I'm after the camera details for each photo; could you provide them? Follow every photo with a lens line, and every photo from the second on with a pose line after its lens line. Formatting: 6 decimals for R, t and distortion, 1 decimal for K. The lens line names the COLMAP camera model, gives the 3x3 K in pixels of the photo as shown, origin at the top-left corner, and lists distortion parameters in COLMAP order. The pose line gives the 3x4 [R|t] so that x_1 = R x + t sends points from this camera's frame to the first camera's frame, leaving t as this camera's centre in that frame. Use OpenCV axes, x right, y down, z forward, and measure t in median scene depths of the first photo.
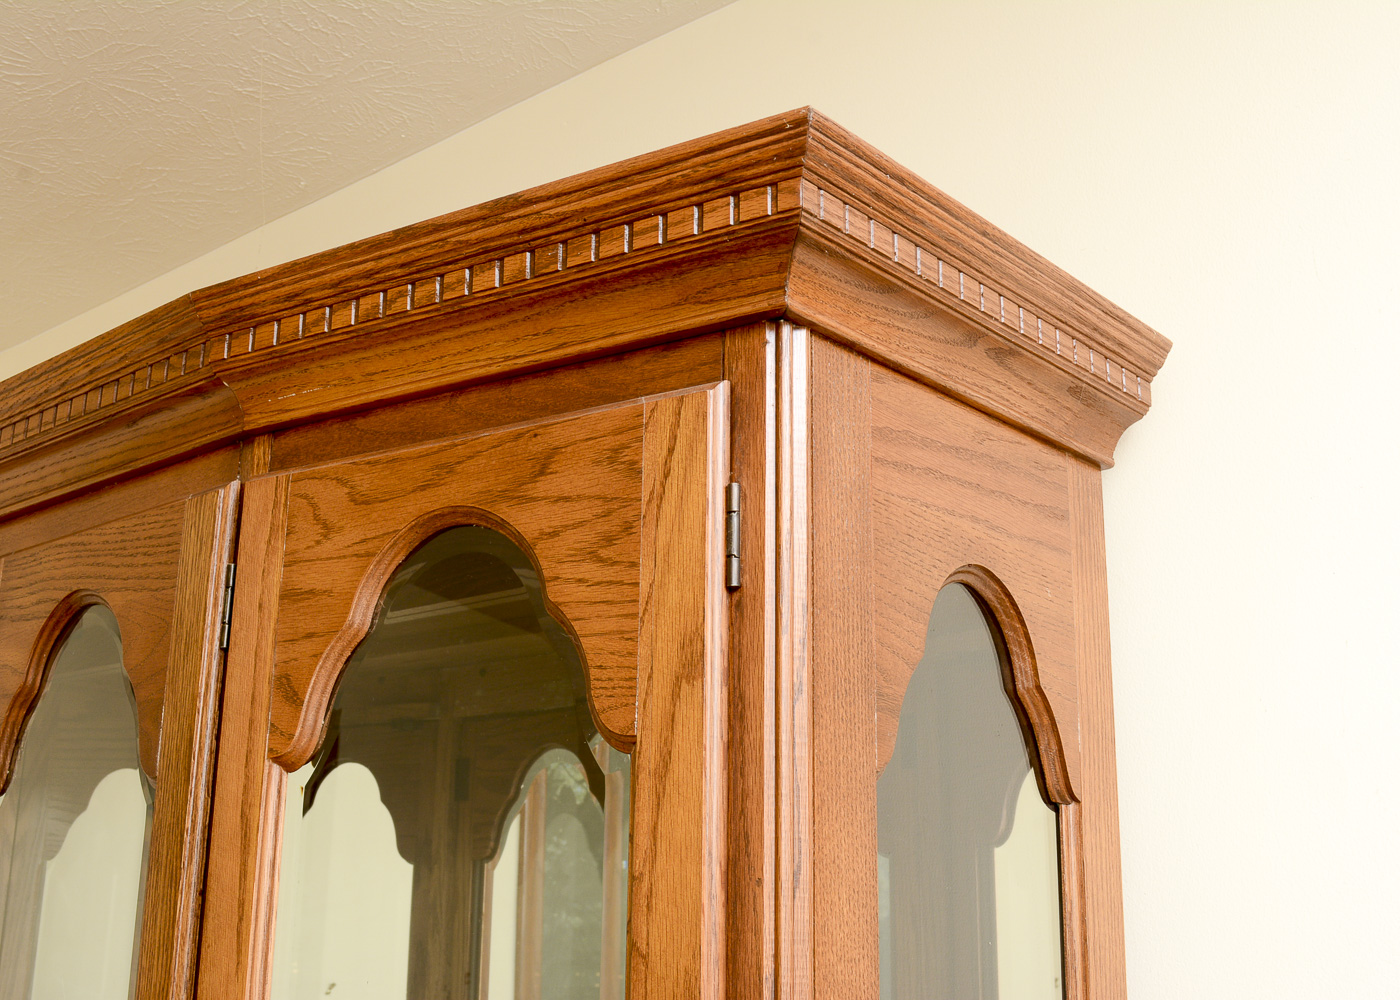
lens RADIAL K [[1551.0, 0, 744.4], [0, 1551.0, 498.4], [0, 0, 1]] dist [-0.021806, -0.007509]
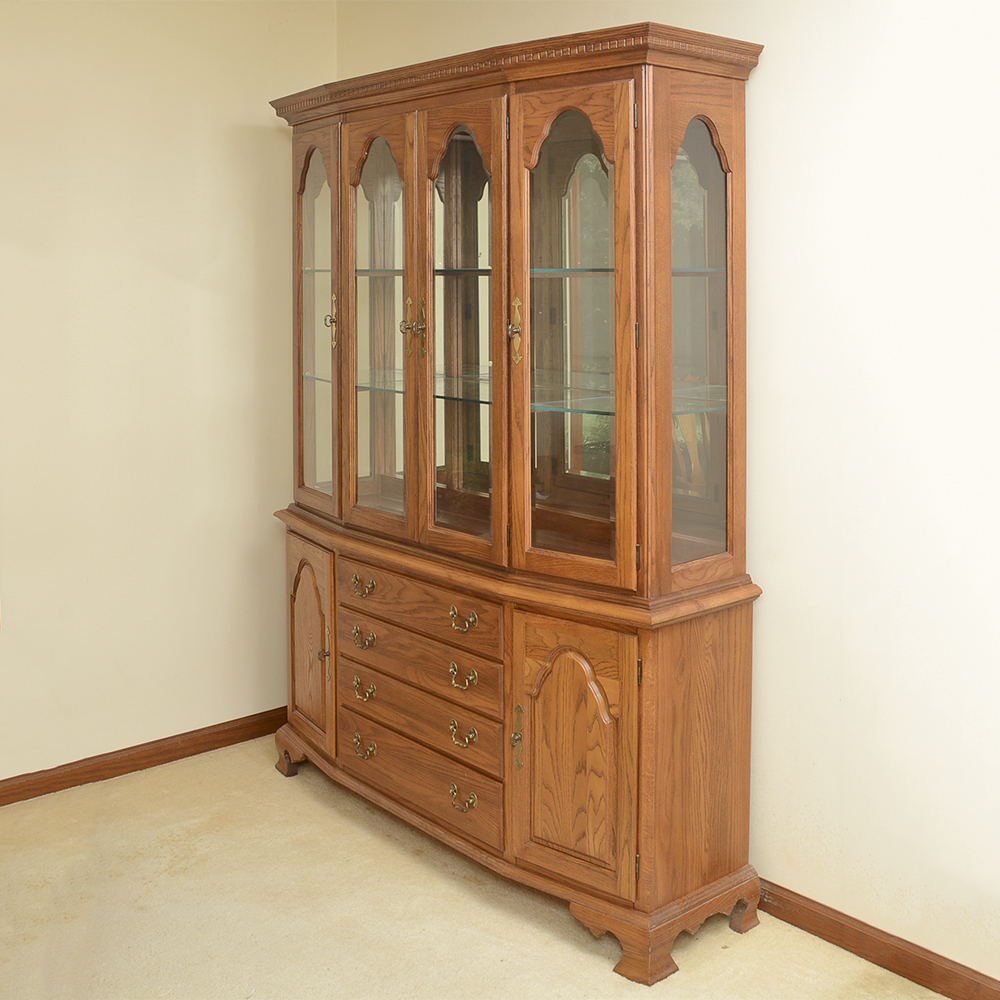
lens RADIAL K [[1203.3, 0, 513.4], [0, 1203.3, 272.0], [0, 0, 1]] dist [-0.063454, 0.007612]
pose [[0.989918, -0.013219, -0.141023, 0.108268], [0.050840, 0.962450, 0.266657, -0.412191], [0.132203, -0.271139, 0.953418, -2.099345]]
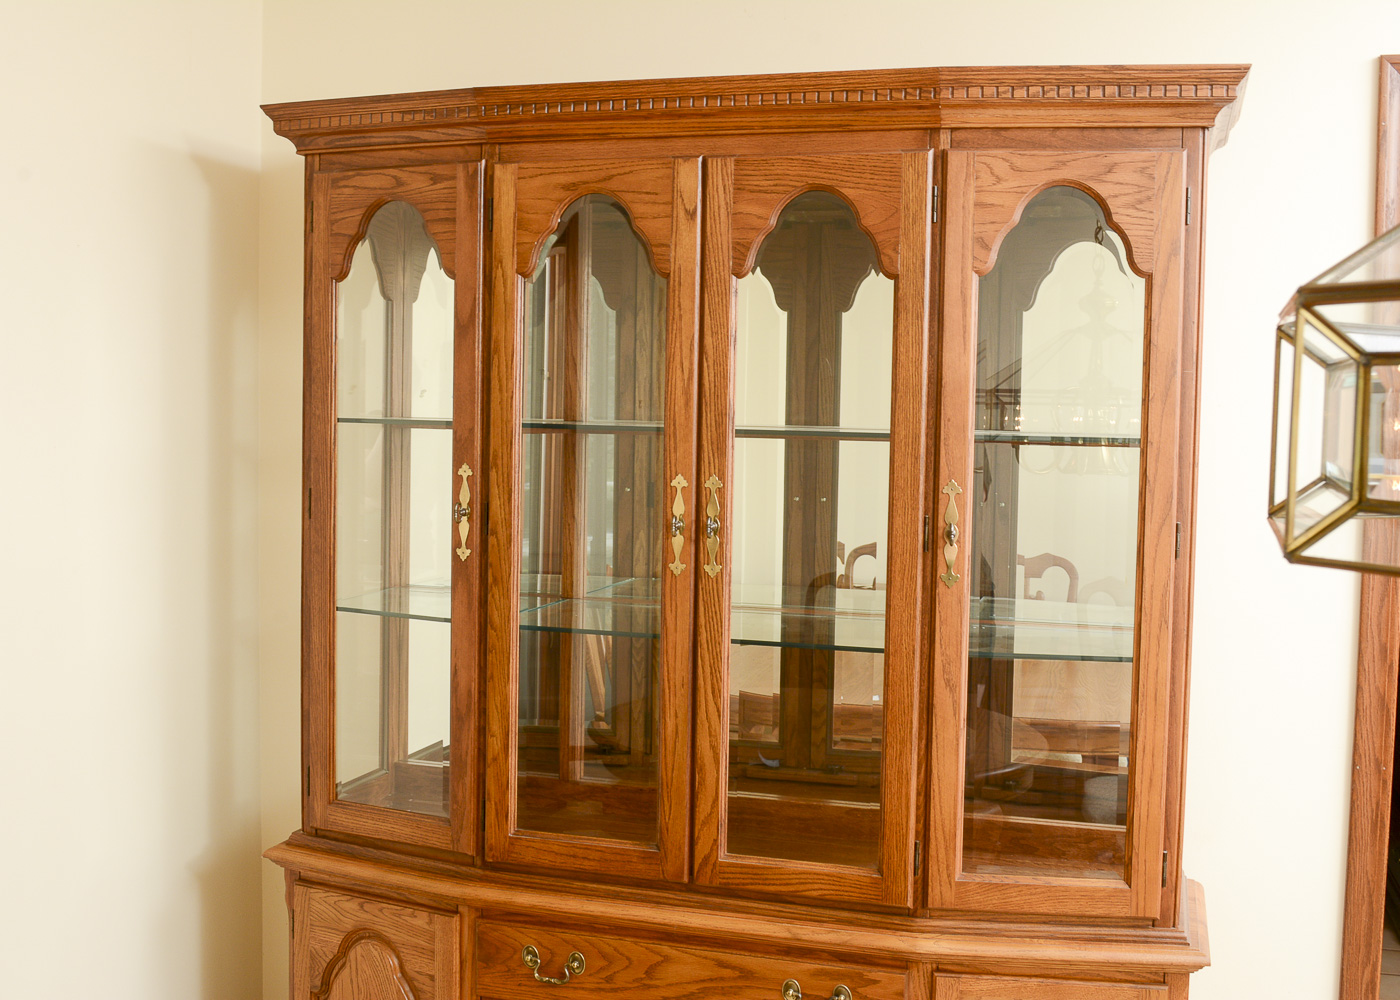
lens RADIAL K [[1569.1, 0, 700.0], [0, 1569.1, 500.0], [0, 0, 1]] dist [-0.059690, -0.030505]
pose [[0.918322, -0.016274, 0.395499, -1.728512], [-0.117236, 0.943144, 0.311023, -0.220085], [-0.378074, -0.331986, 0.864202, -1.163331]]
